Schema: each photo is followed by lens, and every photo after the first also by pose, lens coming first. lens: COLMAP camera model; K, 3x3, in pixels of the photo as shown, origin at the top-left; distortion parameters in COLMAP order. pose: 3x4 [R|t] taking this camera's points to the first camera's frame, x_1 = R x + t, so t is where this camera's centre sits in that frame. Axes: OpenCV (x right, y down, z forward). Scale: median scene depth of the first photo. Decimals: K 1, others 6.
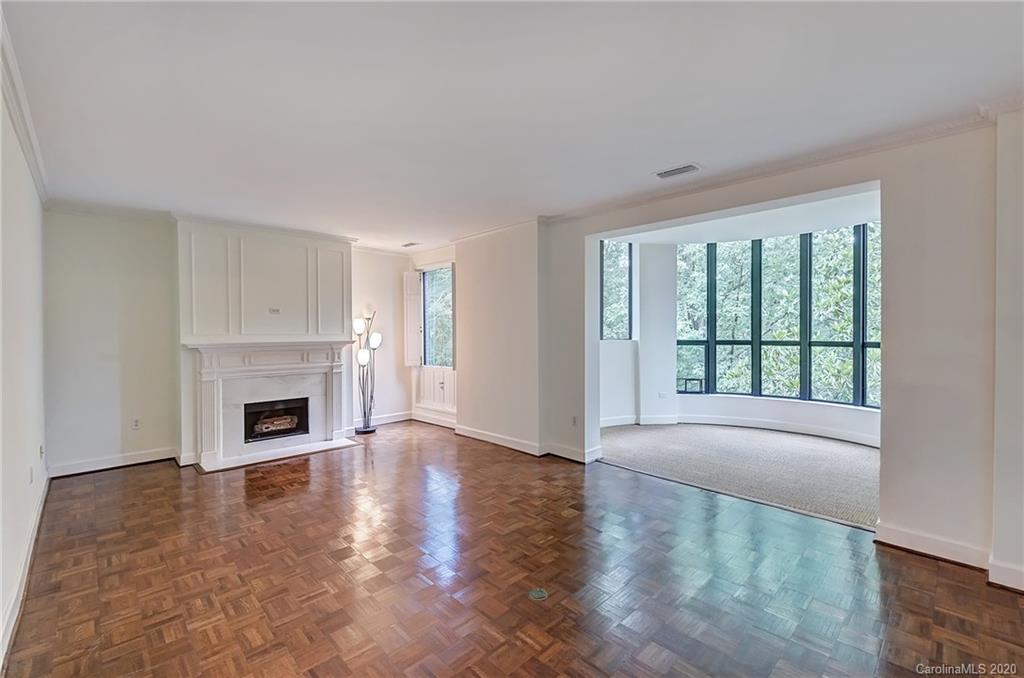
lens RADIAL K [[439.7, 0, 510.9], [0, 439.7, 333.1], [0, 0, 1]] dist [0.000192, 0.000013]
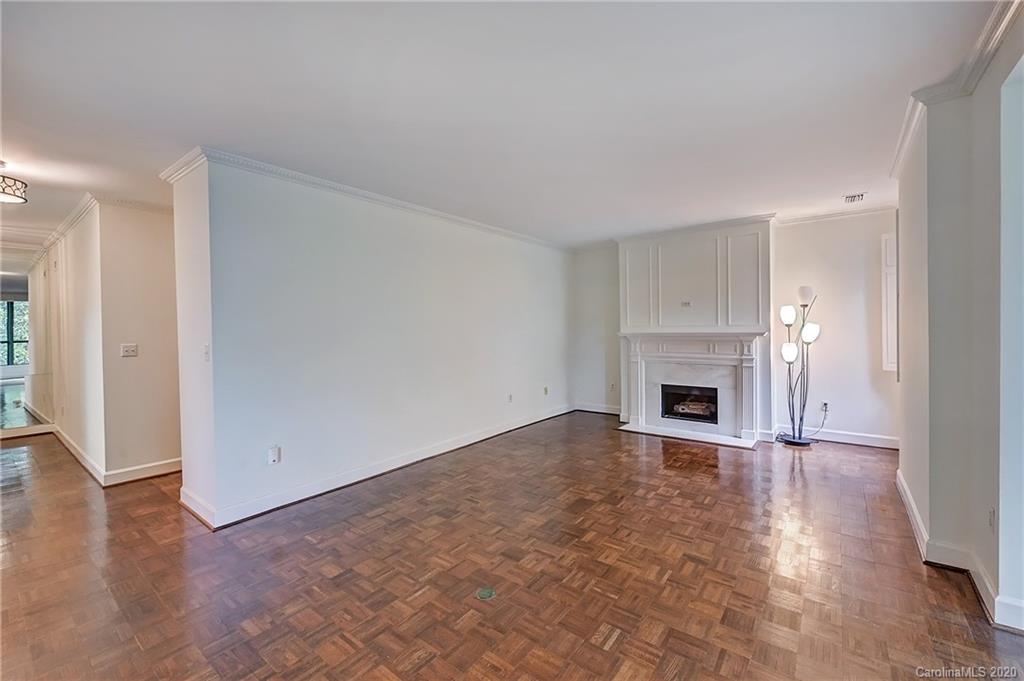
lens RADIAL K [[424.7, 0, 515.5], [0, 424.7, 335.1], [0, 0, 1]] dist [-0.002915, -0.000732]
pose [[0.138803, 0.018715, -0.990143, 0.435142], [0.008015, 0.999767, 0.020020, 0.001713], [0.990288, -0.010715, 0.138621, 0.414226]]
